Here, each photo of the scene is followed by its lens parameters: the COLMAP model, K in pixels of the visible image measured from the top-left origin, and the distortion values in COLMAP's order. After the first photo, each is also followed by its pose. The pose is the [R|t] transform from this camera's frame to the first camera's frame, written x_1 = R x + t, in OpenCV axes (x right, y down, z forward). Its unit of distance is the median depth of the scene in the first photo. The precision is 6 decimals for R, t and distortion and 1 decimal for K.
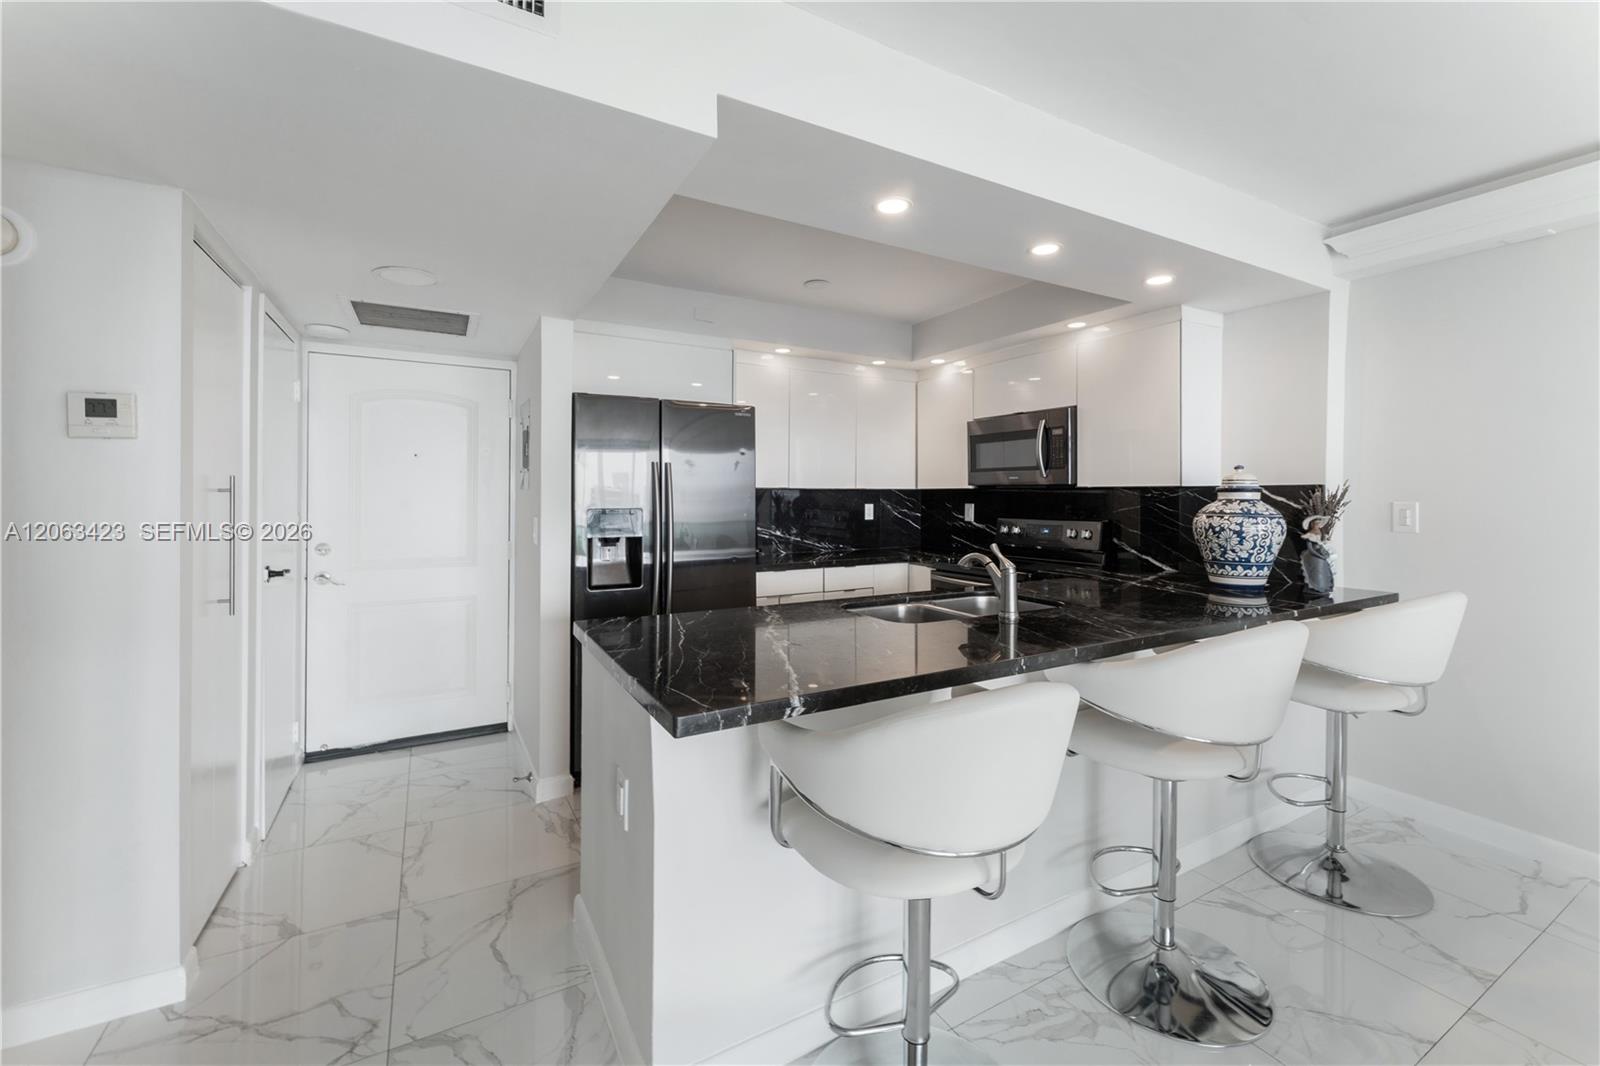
lens RADIAL K [[646.8, 0, 810.5], [0, 646.8, 488.5], [0, 0, 1]] dist [-0.001481, -0.001268]
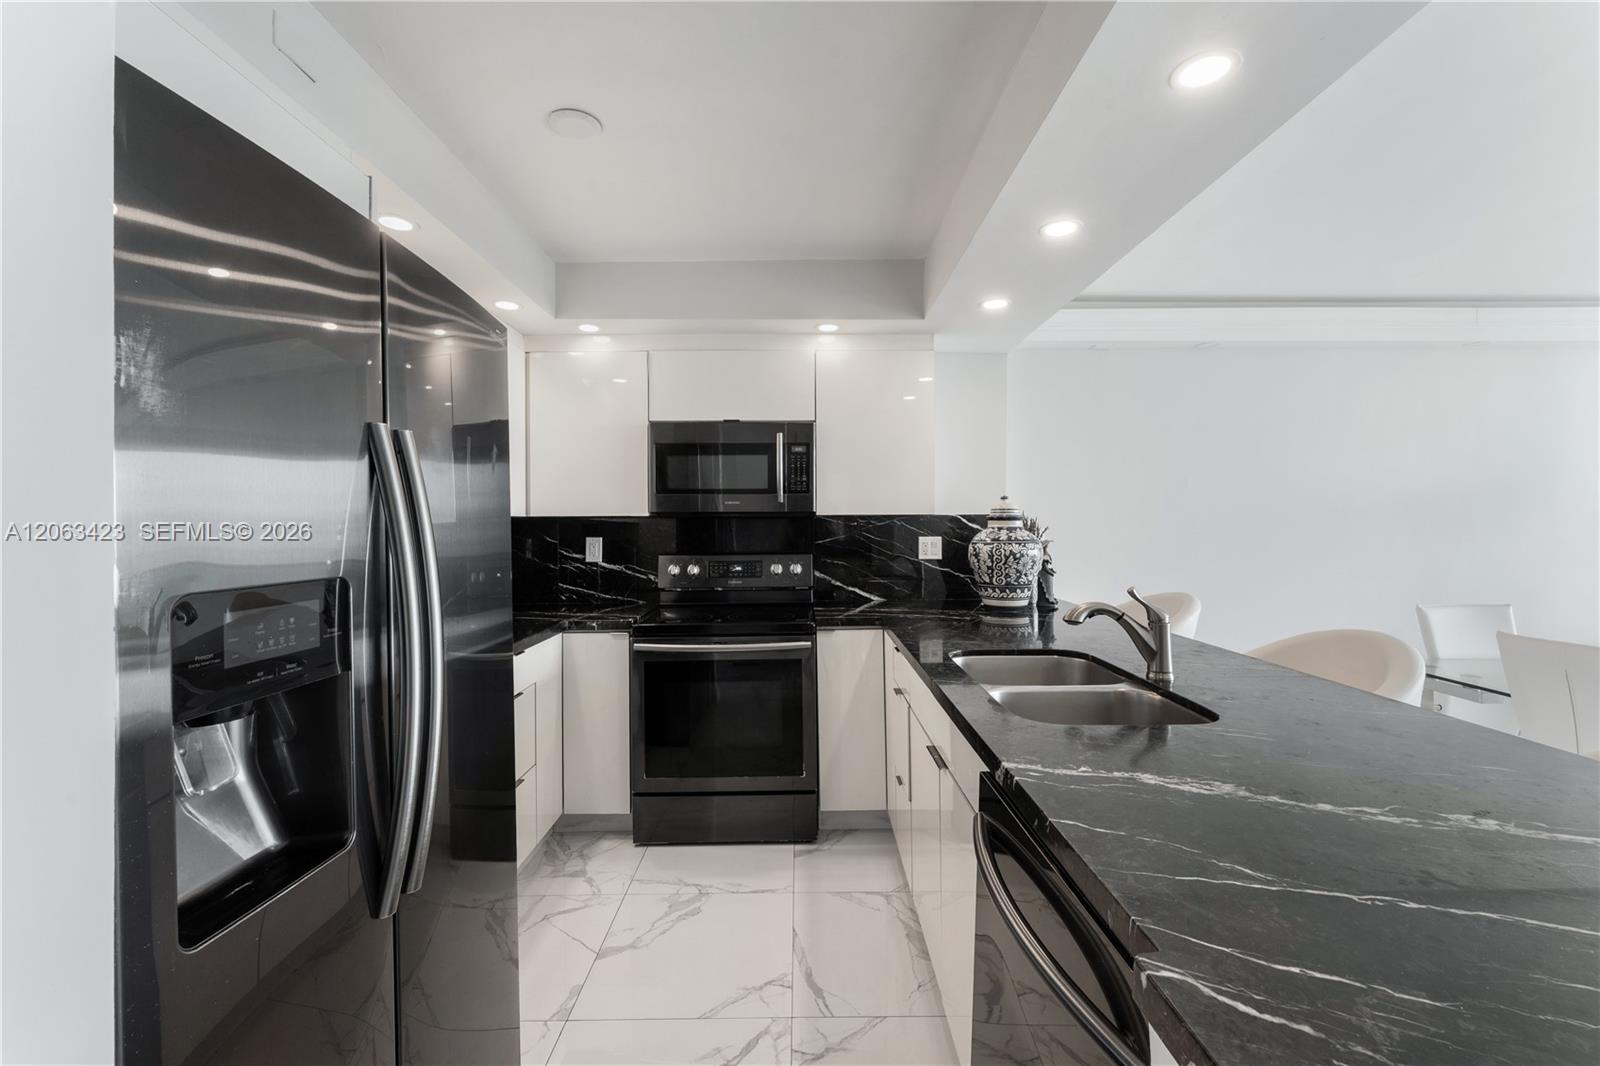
lens RADIAL K [[646.8, 0, 815.1], [0, 646.8, 524.6], [0, 0, 1]] dist [-0.001481, -0.001268]
pose [[0.500839, -0.003708, 0.865533, -0.347769], [-0.002635, 0.999980, 0.005809, 0.005667], [-0.865537, -0.005190, 0.500819, 0.580936]]
